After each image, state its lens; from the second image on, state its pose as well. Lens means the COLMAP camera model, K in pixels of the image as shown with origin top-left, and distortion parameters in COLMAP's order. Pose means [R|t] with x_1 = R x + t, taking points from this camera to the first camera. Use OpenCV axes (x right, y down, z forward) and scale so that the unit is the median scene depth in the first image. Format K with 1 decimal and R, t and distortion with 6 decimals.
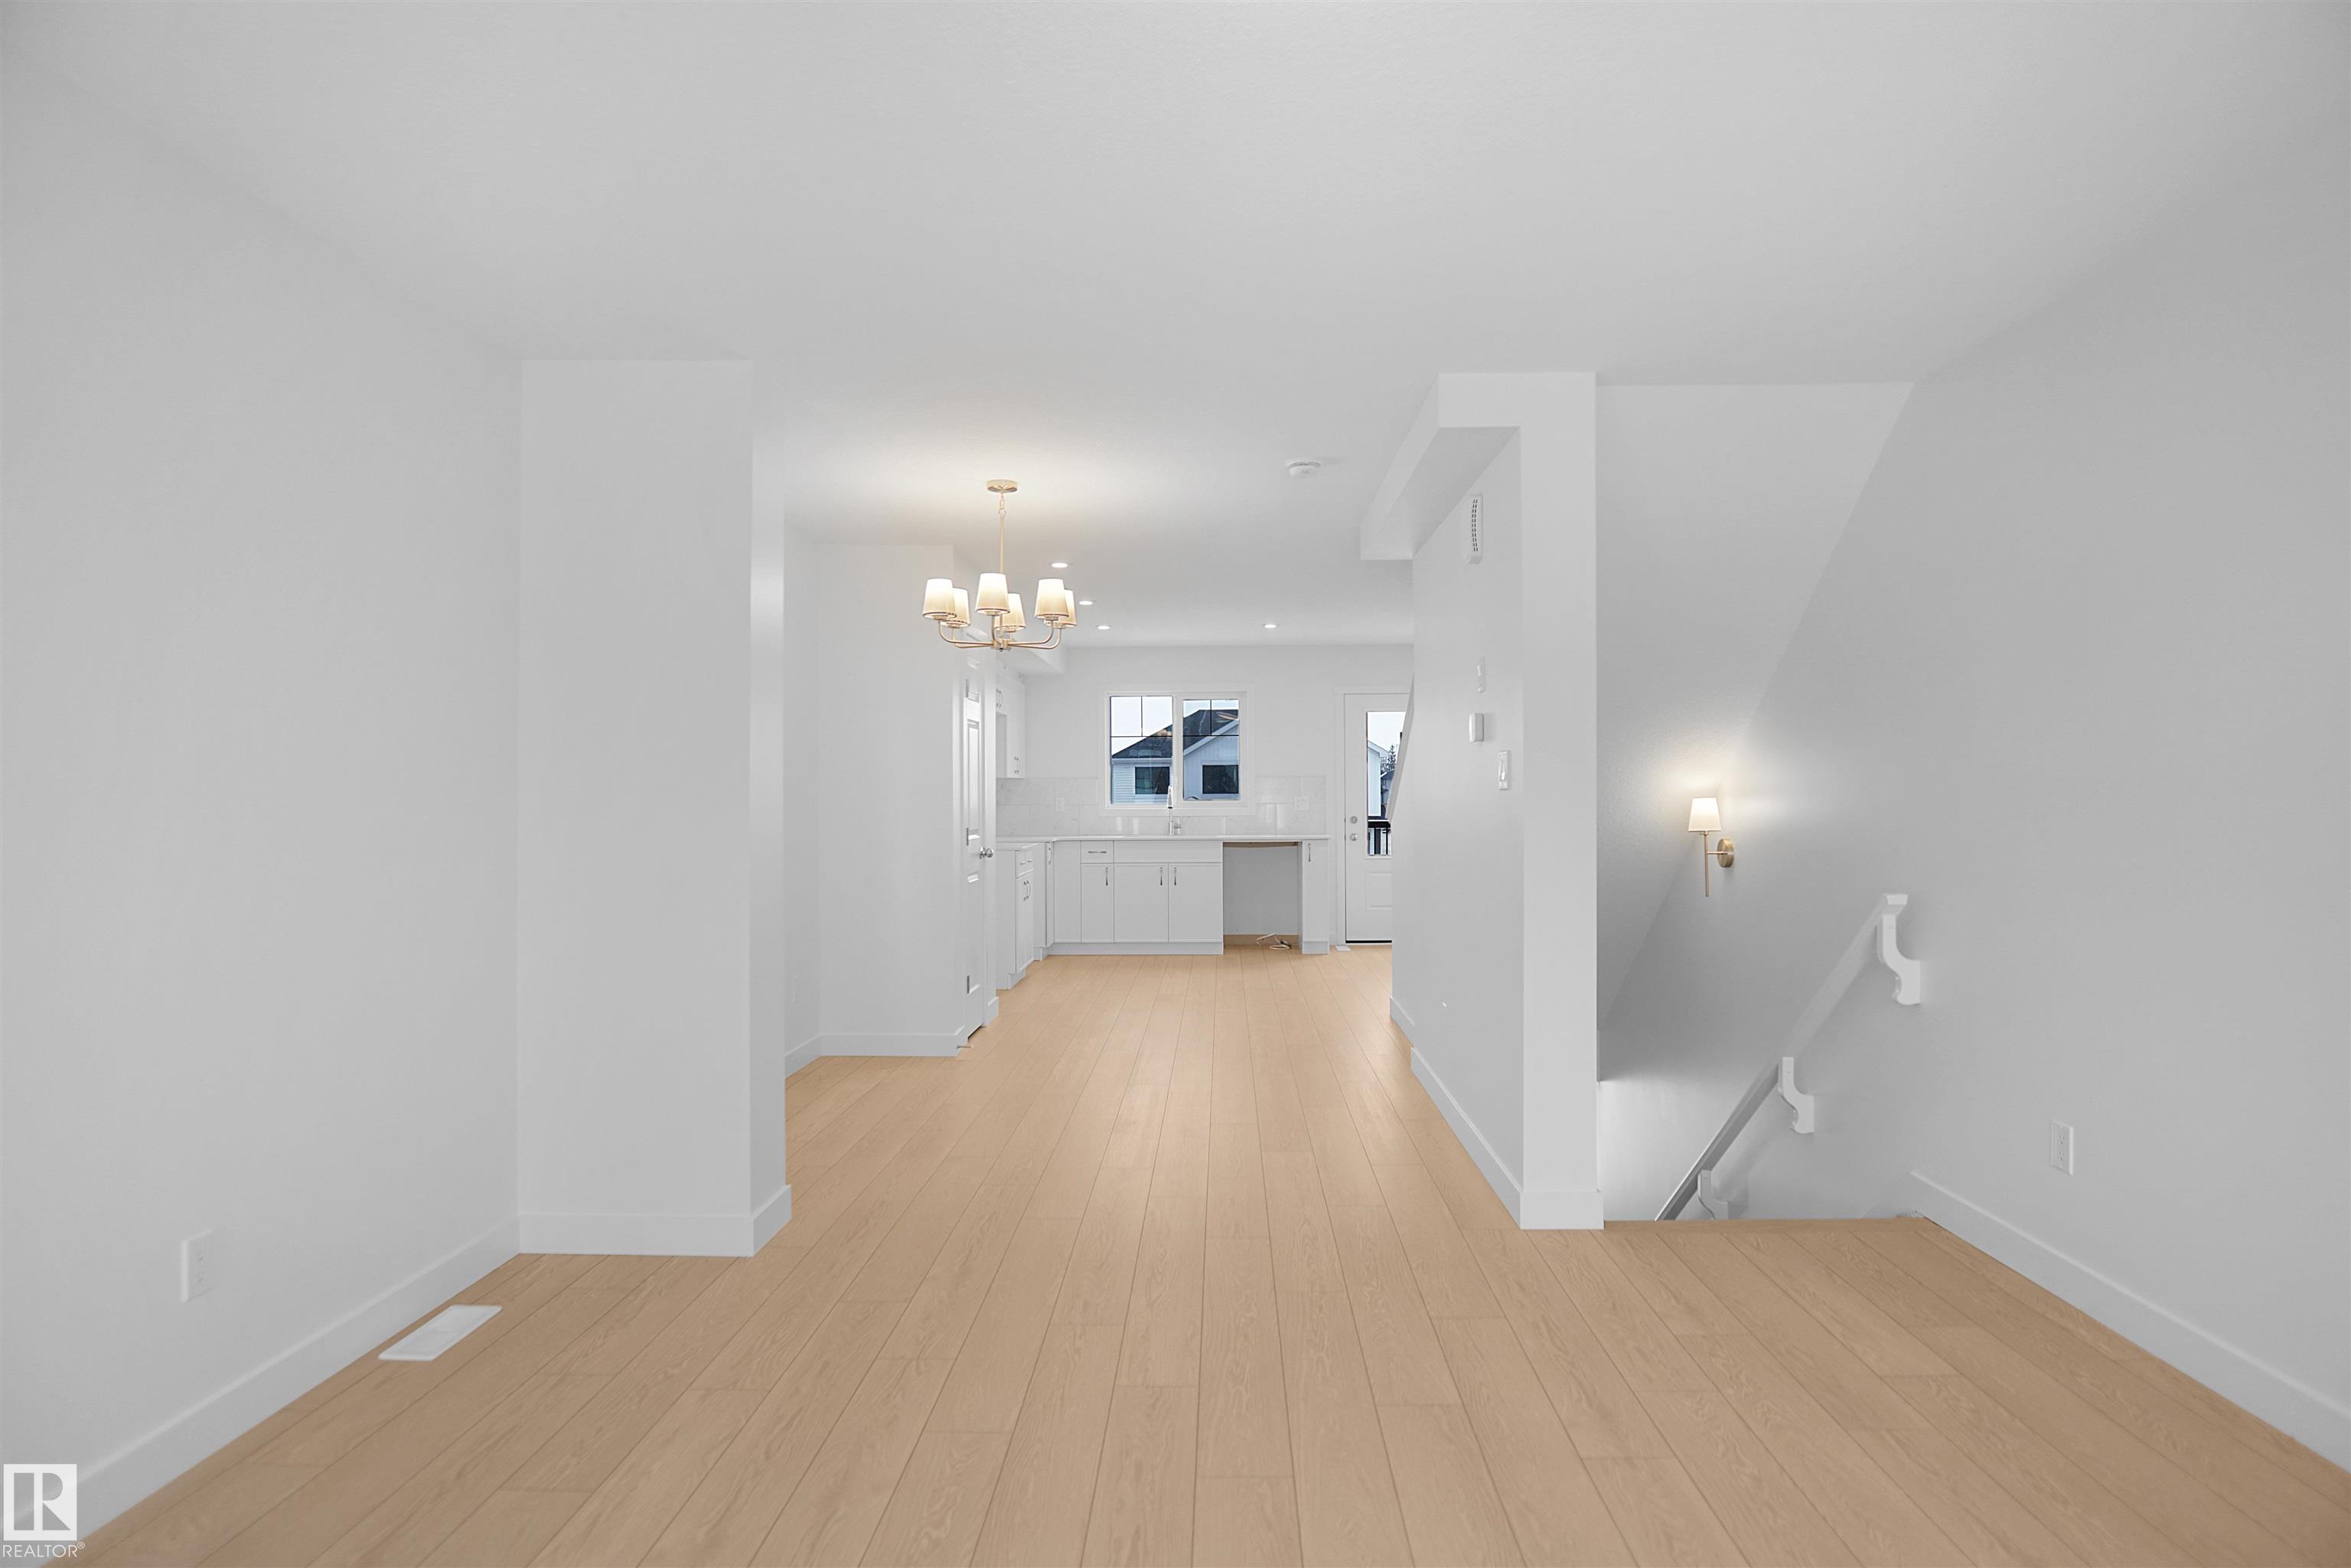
lens RADIAL K [[1268.5, 0, 1198.3], [0, 1268.5, 778.2], [0, 0, 1]] dist [-0.029903, 0.006059]
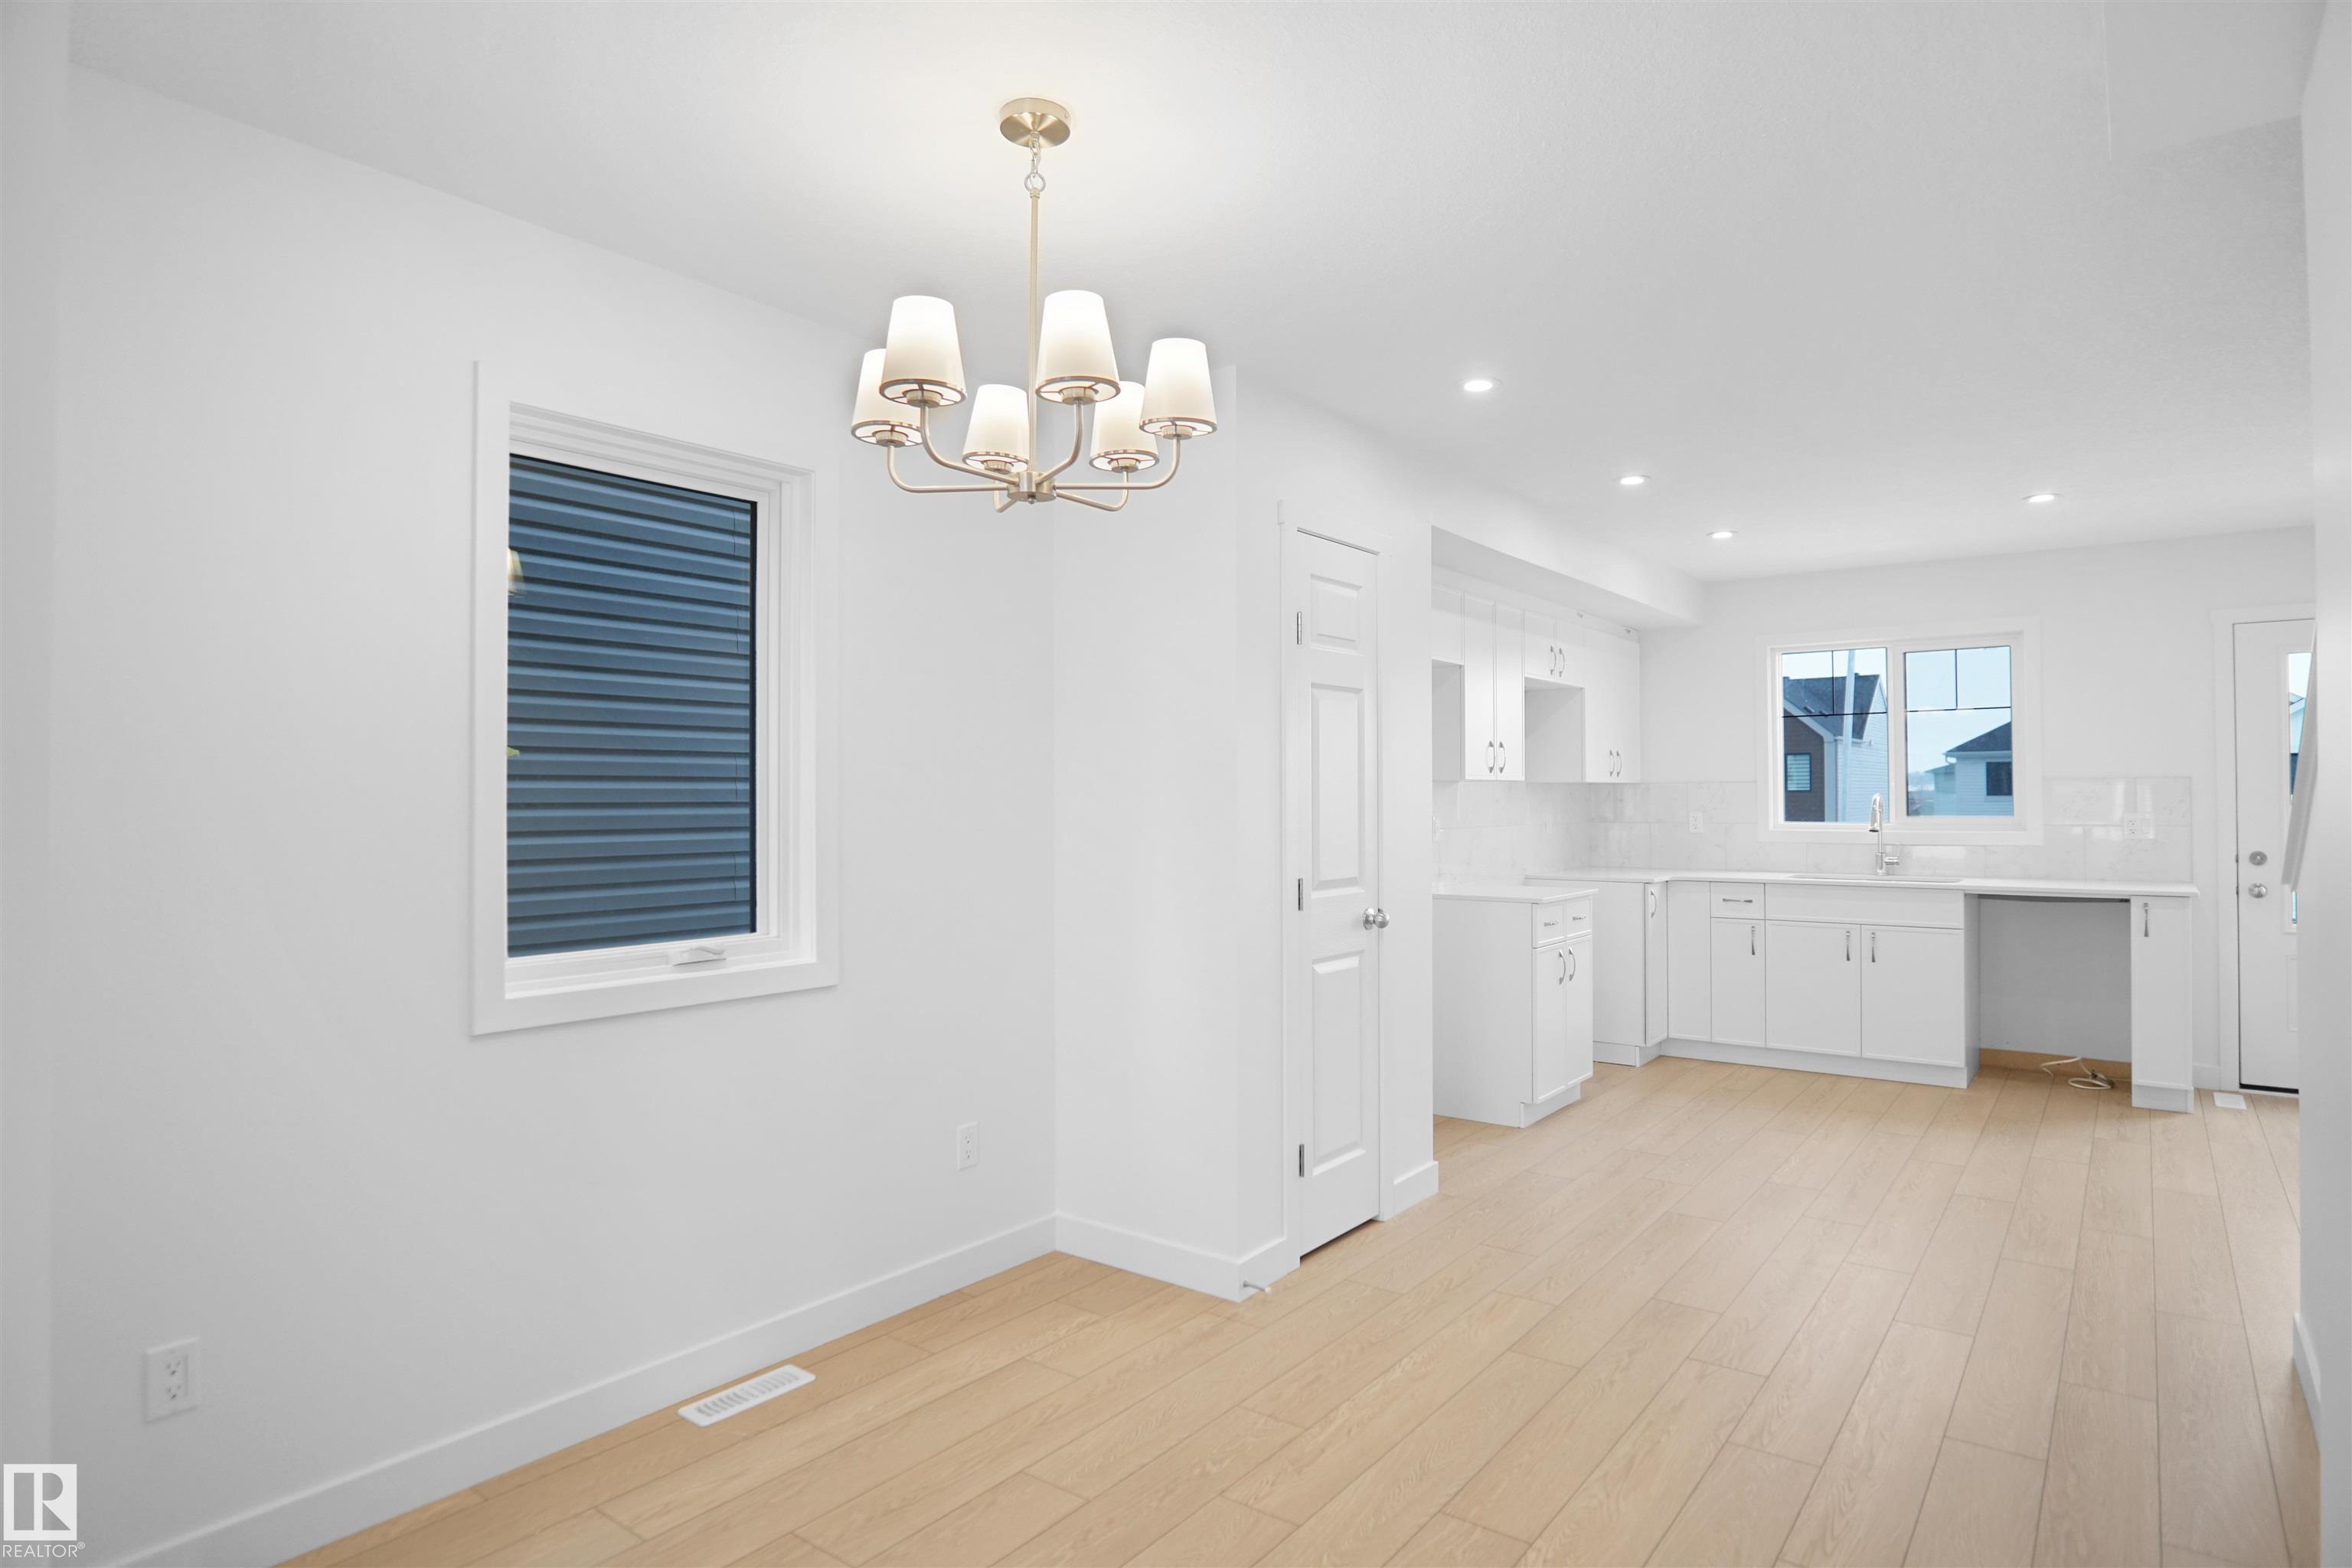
lens RADIAL K [[1269.1, 0, 1235.4], [0, 1269.1, 781.4], [0, 0, 1]] dist [-0.029903, 0.006059]
pose [[0.820790, -0.003978, -0.571216, 0.075014], [0.005514, 0.999984, 0.000959, -0.002631], [0.571203, -0.003937, 0.820799, 0.352480]]
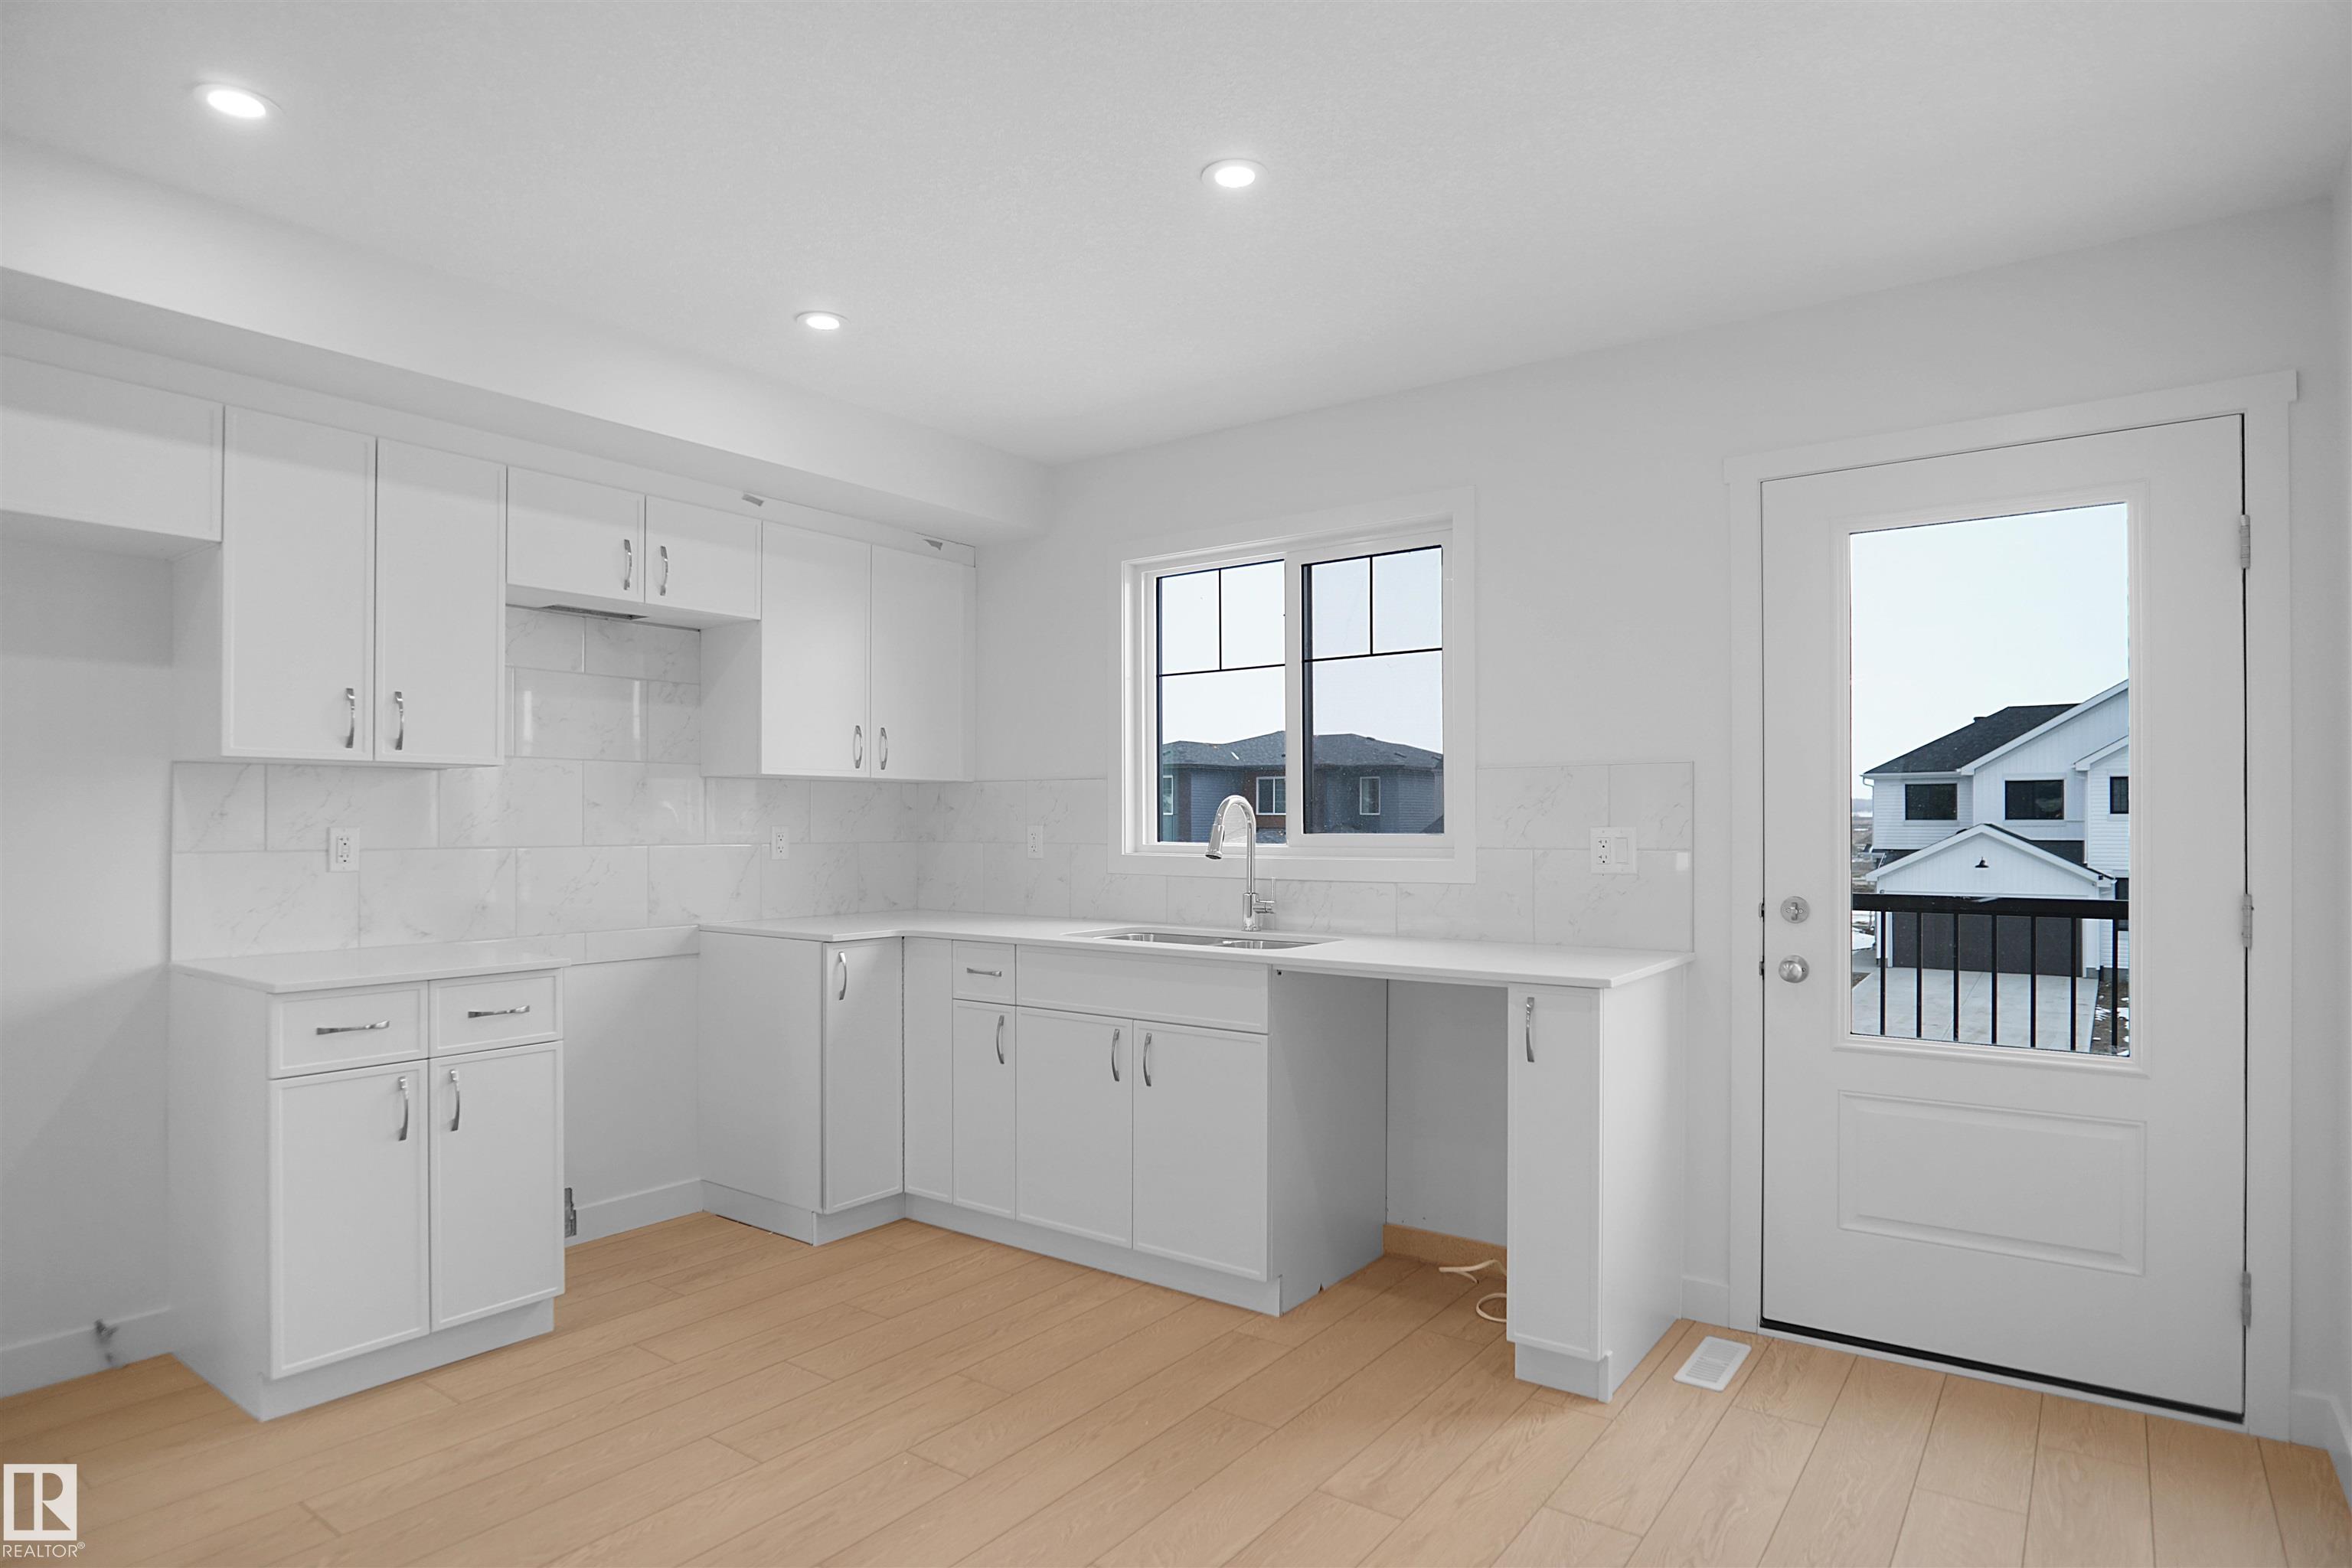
lens RADIAL K [[1269.1, 0, 1184.8], [0, 1269.1, 807.5], [0, 0, 1]] dist [-0.029903, 0.006059]
pose [[0.818739, 0.000009, -0.574166, 0.188512], [0.002322, 0.999992, 0.003327, 0.008653], [0.574161, -0.004057, 0.818732, 0.741061]]
